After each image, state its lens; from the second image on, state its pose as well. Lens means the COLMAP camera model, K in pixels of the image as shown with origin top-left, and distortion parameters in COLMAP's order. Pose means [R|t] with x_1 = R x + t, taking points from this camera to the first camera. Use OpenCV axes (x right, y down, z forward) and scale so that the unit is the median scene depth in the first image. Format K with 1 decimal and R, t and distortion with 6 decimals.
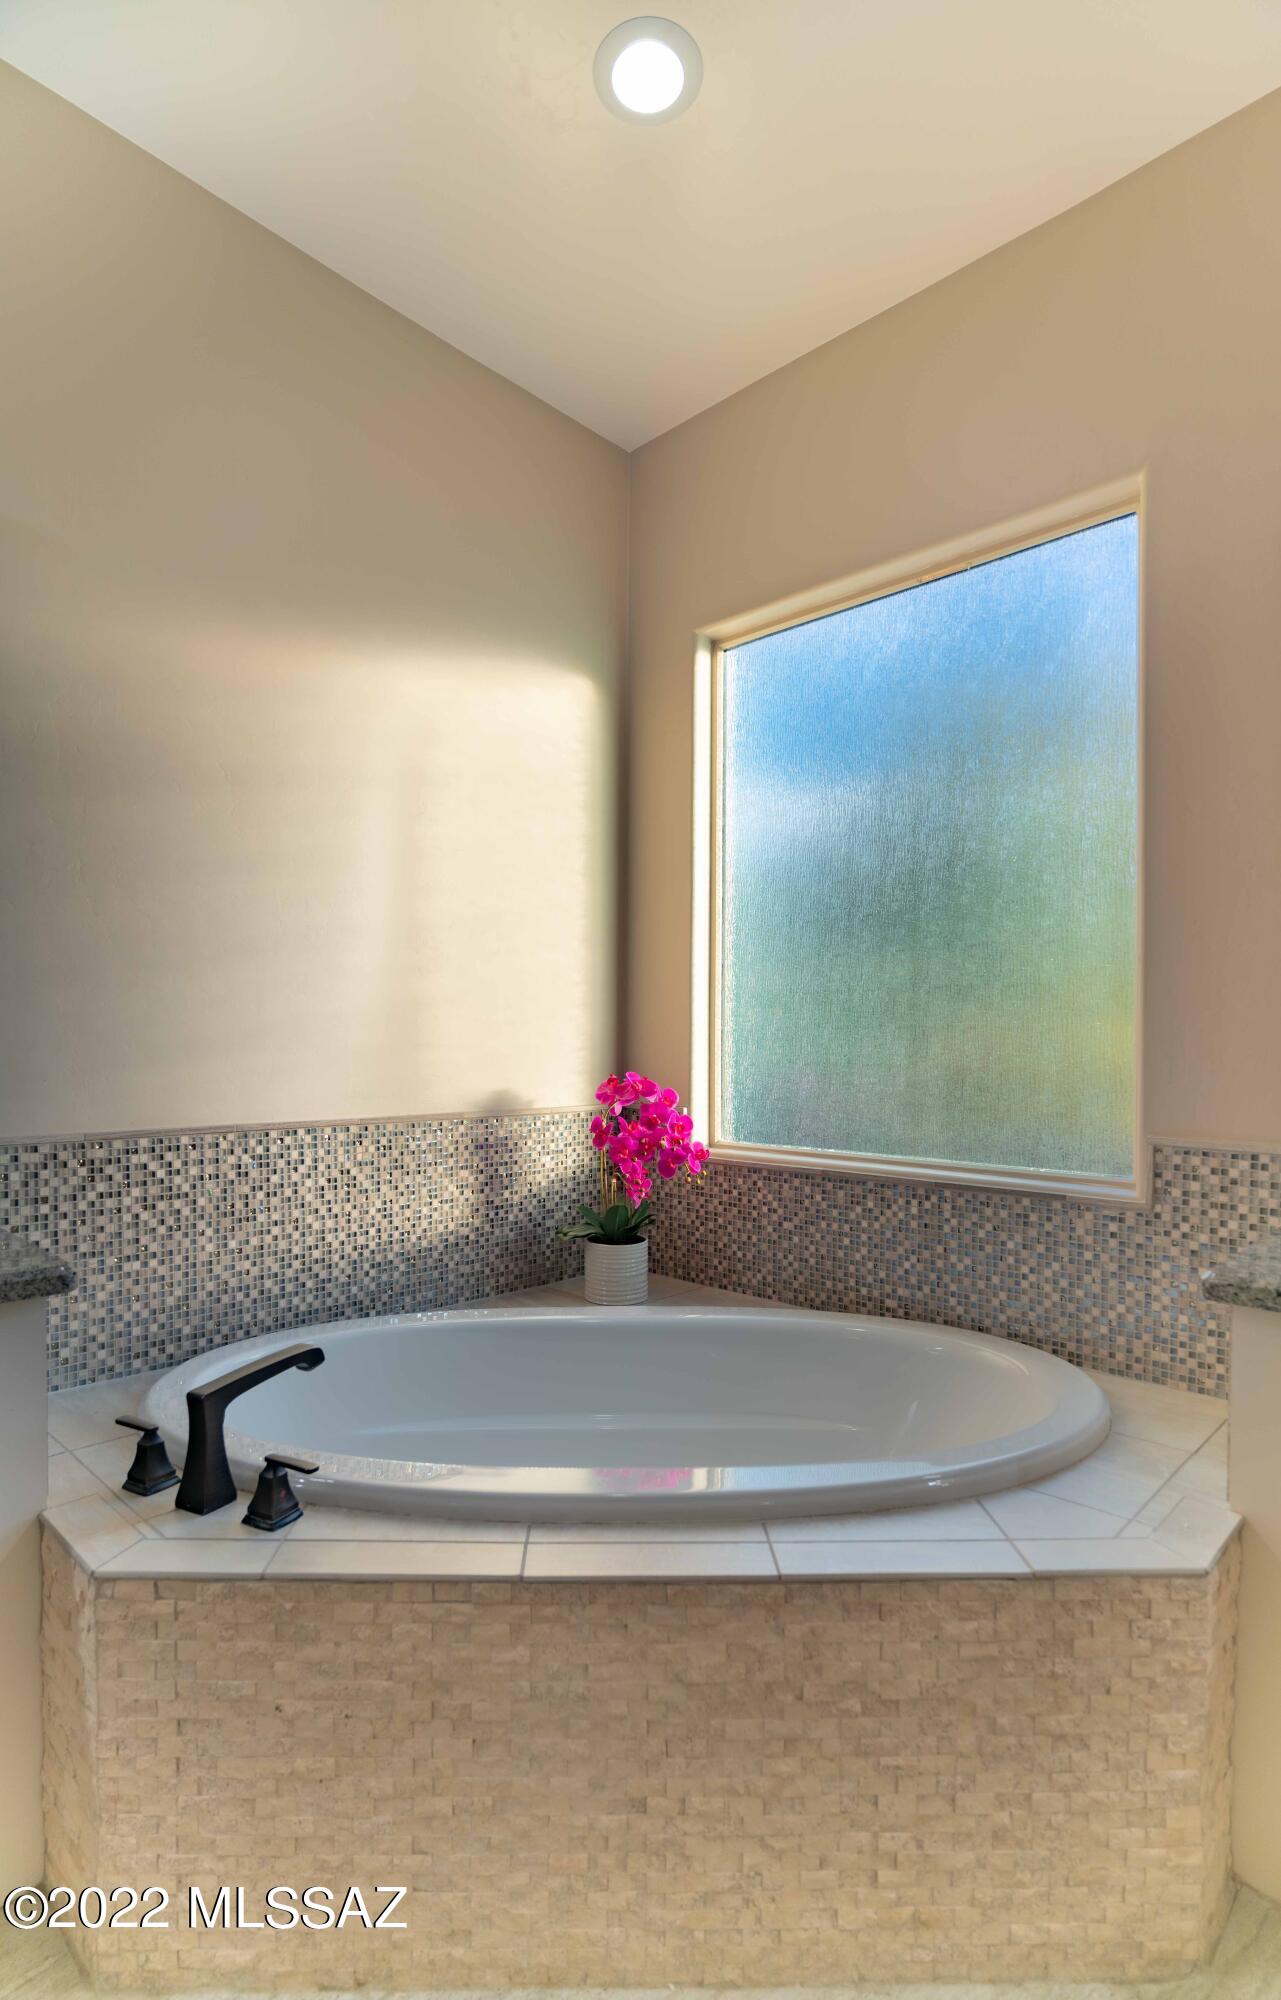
lens RADIAL K [[983.4, 0, 619.9], [0, 983.4, 1049.5], [0, 0, 1]] dist [-0.025975, 0.003795]
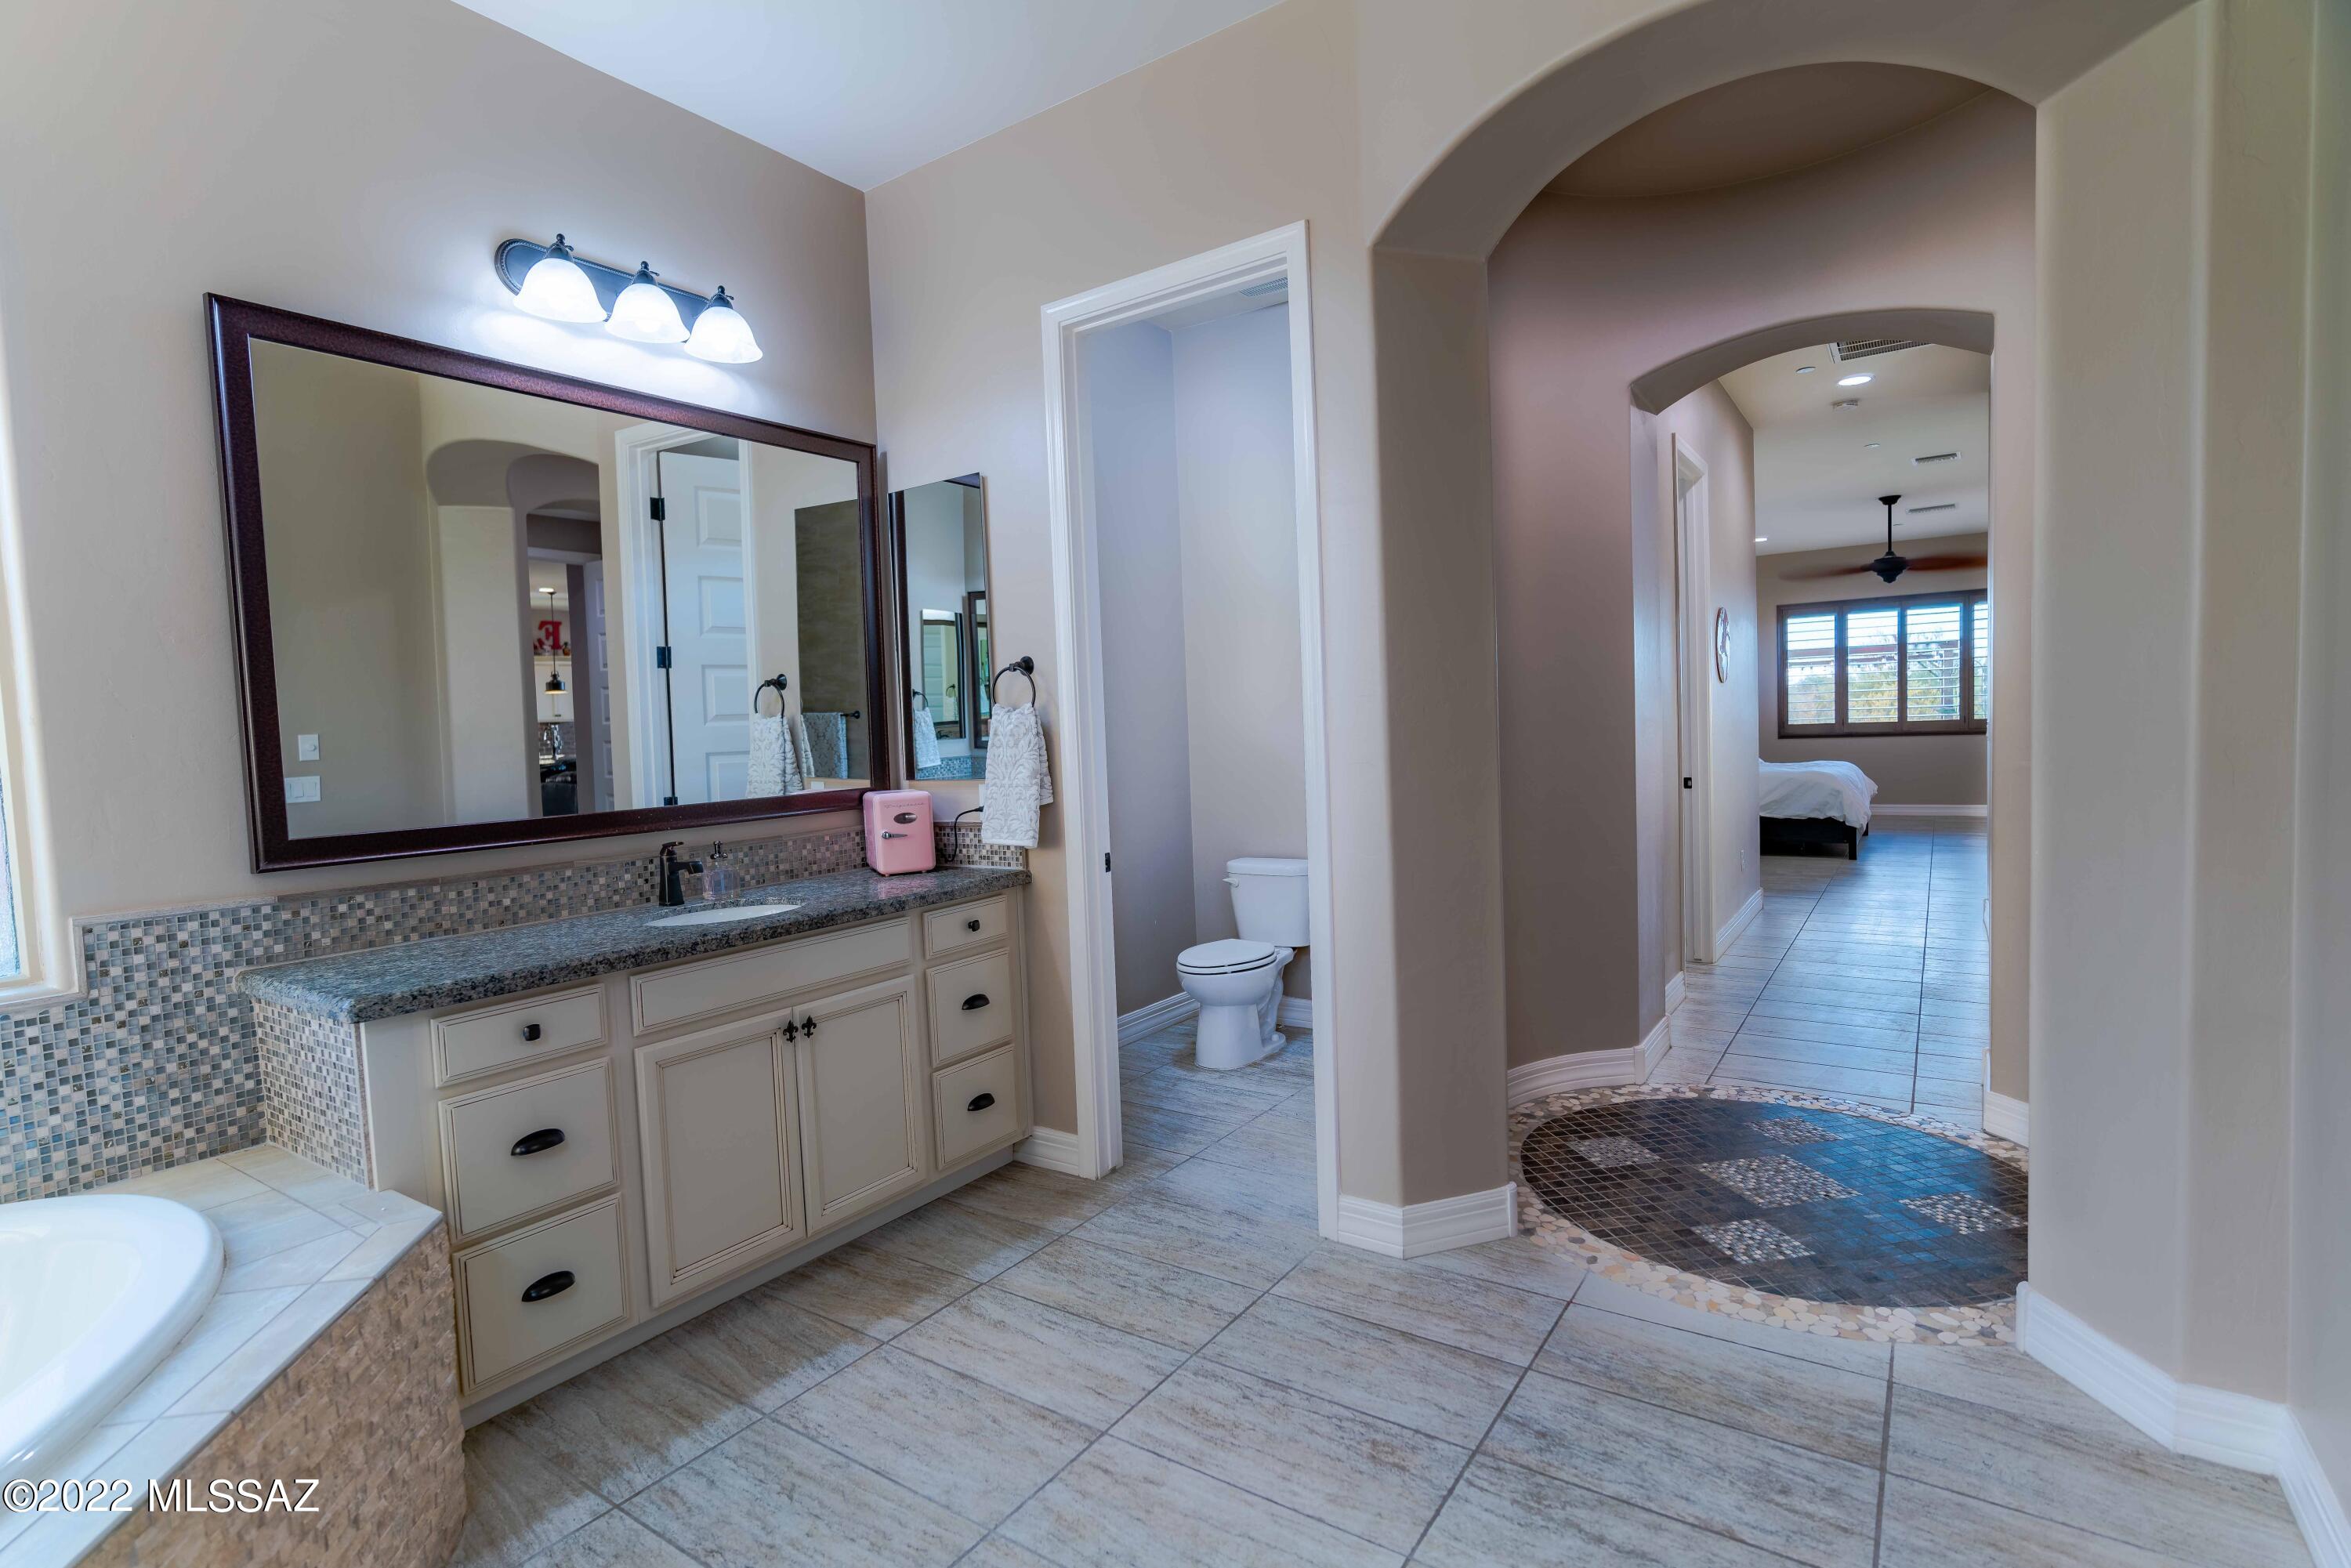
lens RADIAL K [[1122.6, 0, 1164.4], [0, 1122.6, 786.0], [0, 0, 1]] dist [0.000296, 0.001482]
pose [[-0.153858, -0.057579, 0.986414, -0.649321], [0.046146, 0.996793, 0.065382, -0.055445], [-0.987015, 0.055579, -0.150707, 0.163104]]
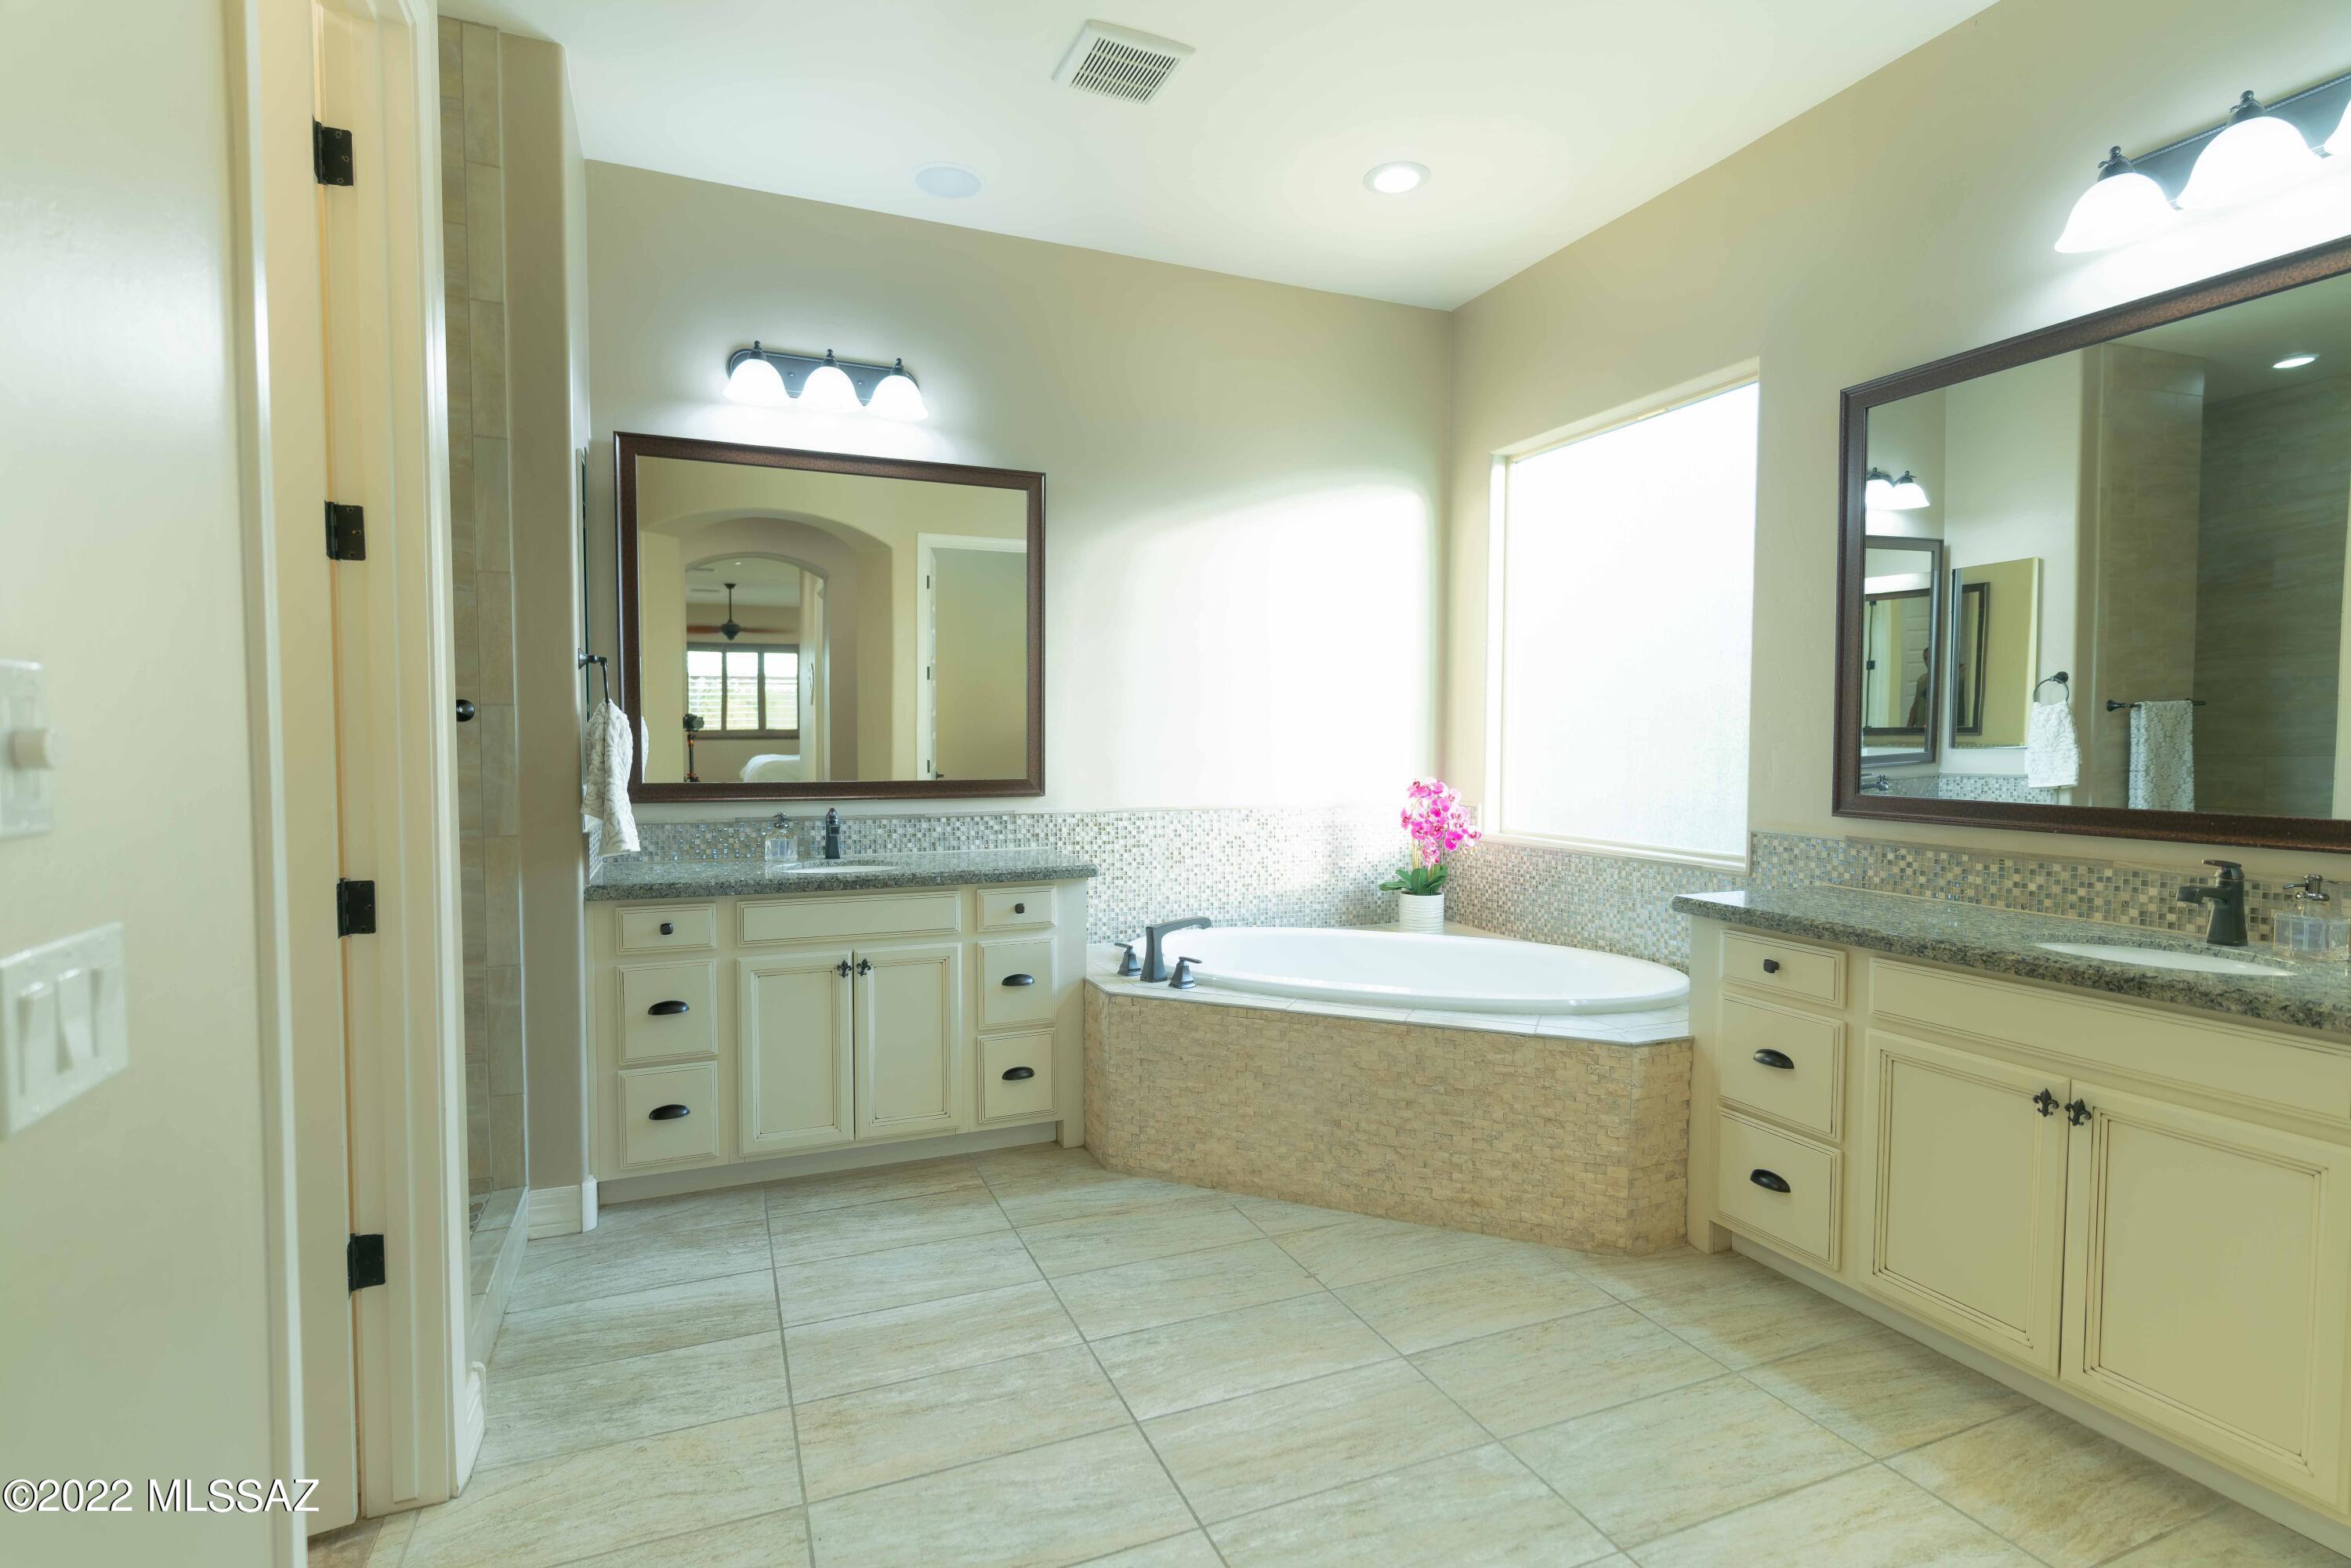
lens RADIAL K [[1122.6, 0, 1172.9], [0, 1122.6, 775.9], [0, 0, 1]] dist [0.000296, 0.001482]
pose [[0.920196, 0.008057, -0.391375, 0.419921], [0.002473, 0.999649, 0.026394, -0.032289], [0.391450, -0.025255, 0.919853, -0.904003]]
